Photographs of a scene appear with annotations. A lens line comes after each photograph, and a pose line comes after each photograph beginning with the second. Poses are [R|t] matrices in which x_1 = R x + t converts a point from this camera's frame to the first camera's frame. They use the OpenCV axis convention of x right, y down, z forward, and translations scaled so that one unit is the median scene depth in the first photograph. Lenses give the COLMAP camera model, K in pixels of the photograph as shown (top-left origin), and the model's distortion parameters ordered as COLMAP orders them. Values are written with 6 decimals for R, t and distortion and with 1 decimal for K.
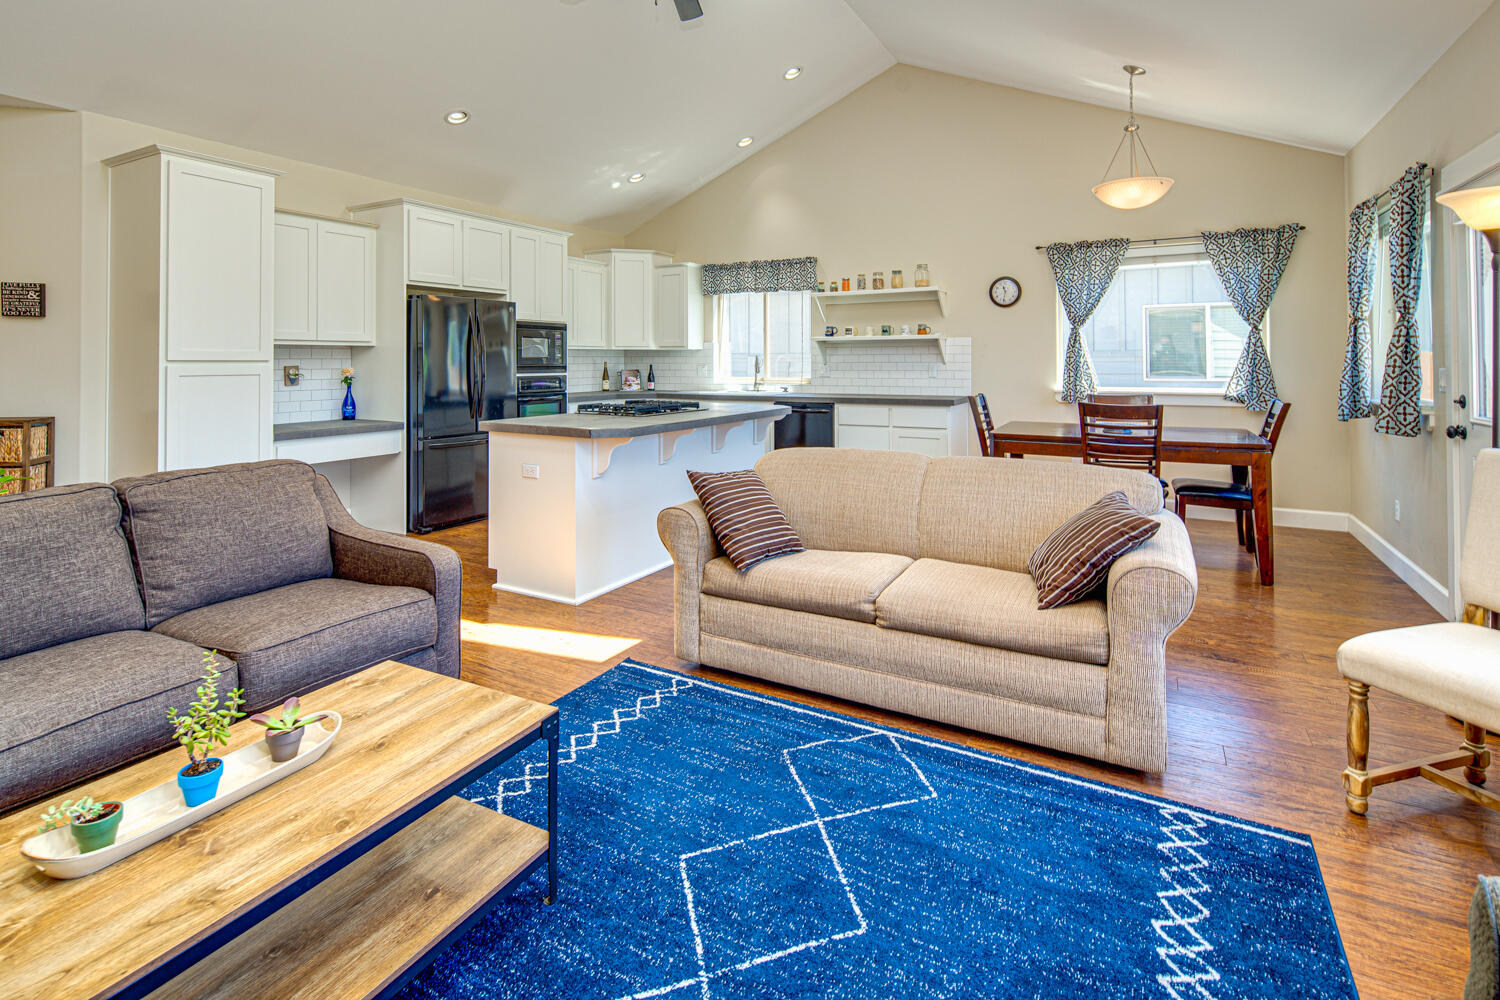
lens RADIAL K [[730.2, 0, 749.6], [0, 730.2, 354.1], [0, 0, 1]] dist [0.003955, -0.002336]
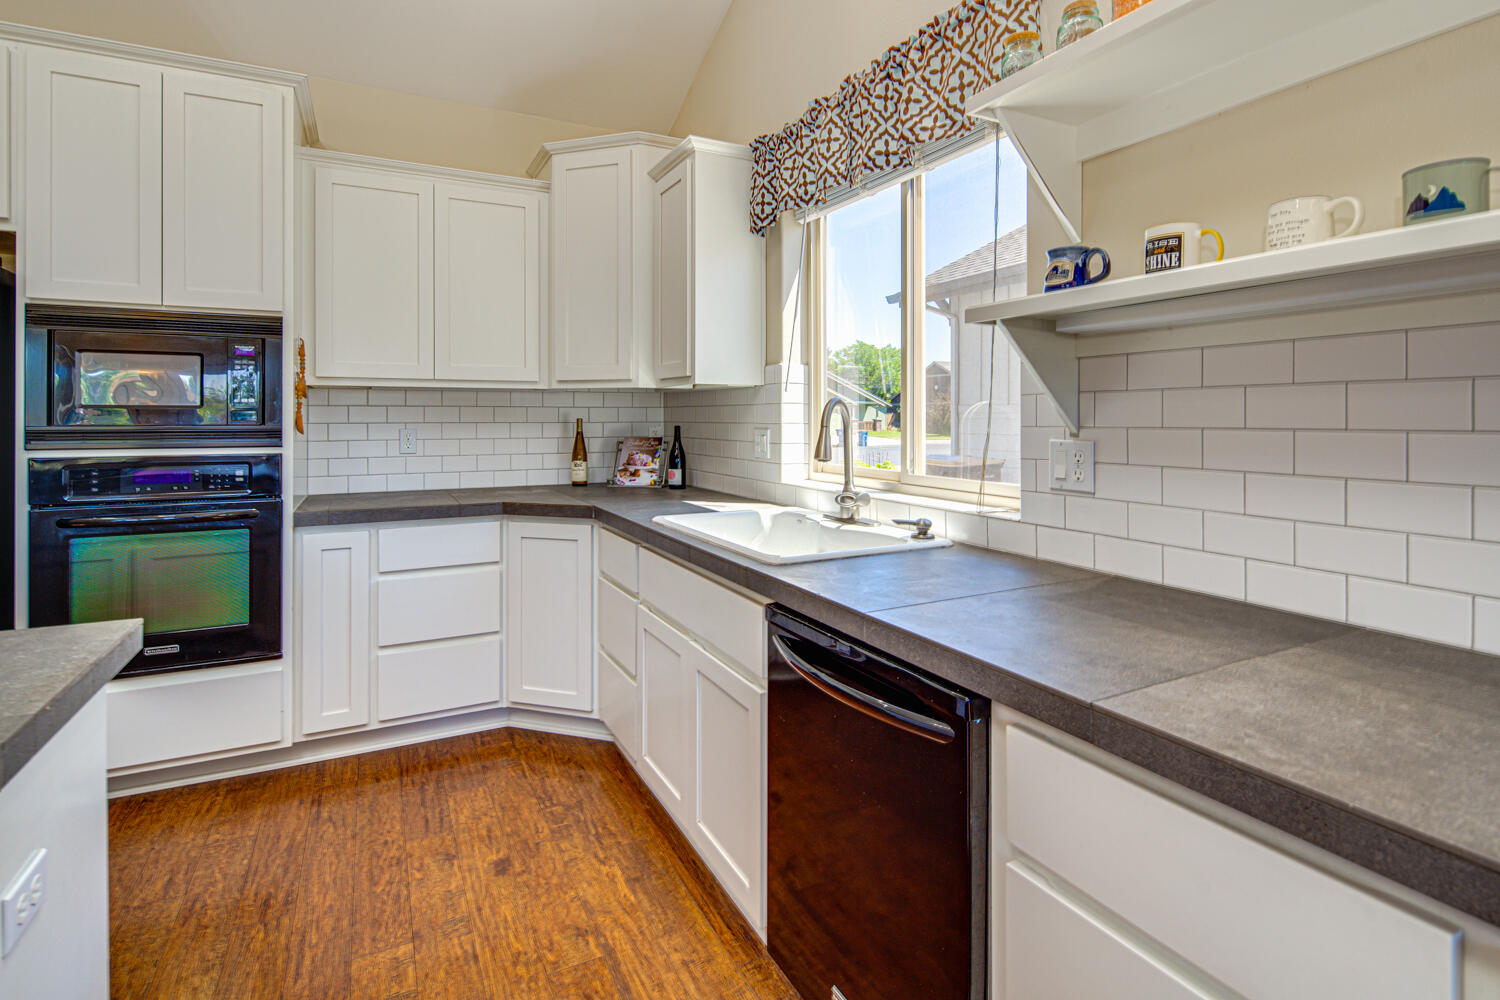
lens RADIAL K [[730.2, 0, 750.5], [0, 730.2, 411.7], [0, 0, 1]] dist [0.003955, -0.002336]
pose [[0.829108, -0.000781, -0.559088, 0.156844], [0.002707, 0.999993, 0.002617, 0.006951], [0.559082, -0.003683, 0.829104, 0.824879]]
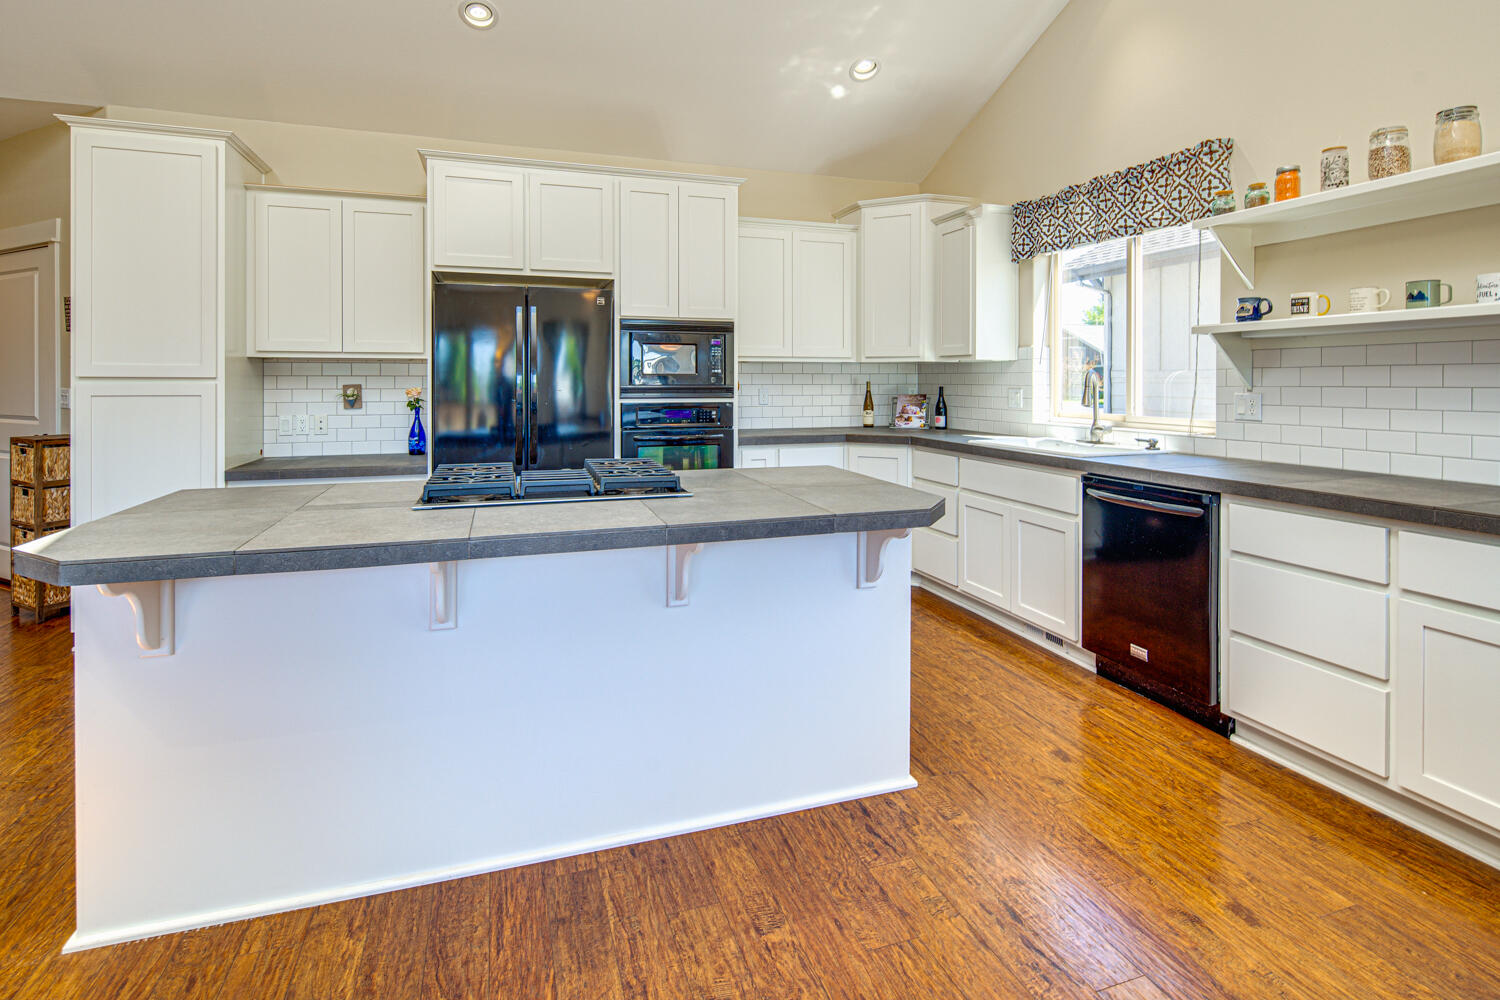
lens RADIAL K [[730.2, 0, 744.2], [0, 730.2, 380.2], [0, 0, 1]] dist [0.003955, -0.002336]
pose [[0.736755, 0.003677, -0.676150, 0.186545], [0.002824, 0.999960, 0.008515, 0.004299], [0.676154, -0.008183, 0.736715, 0.536995]]
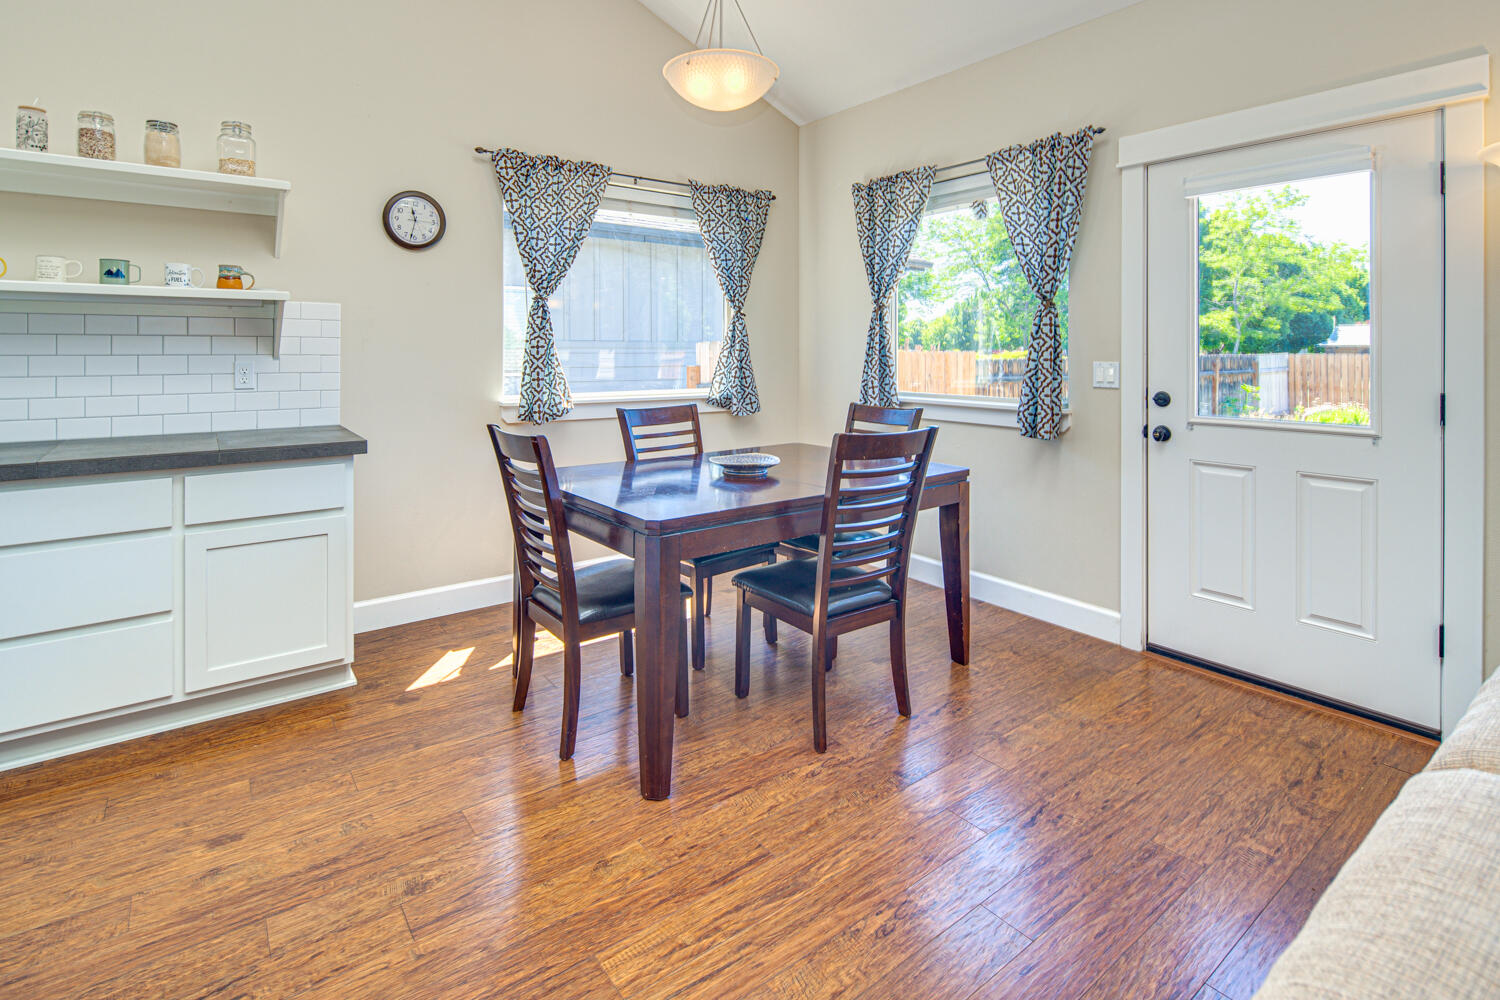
lens RADIAL K [[730.2, 0, 738.1], [0, 730.2, 347.8], [0, 0, 1]] dist [0.003955, -0.002336]
pose [[0.416147, 0.009287, 0.909250, -0.026702], [-0.011136, 0.999925, -0.005117, 0.005916], [-0.909229, -0.007996, 0.416220, 0.550462]]
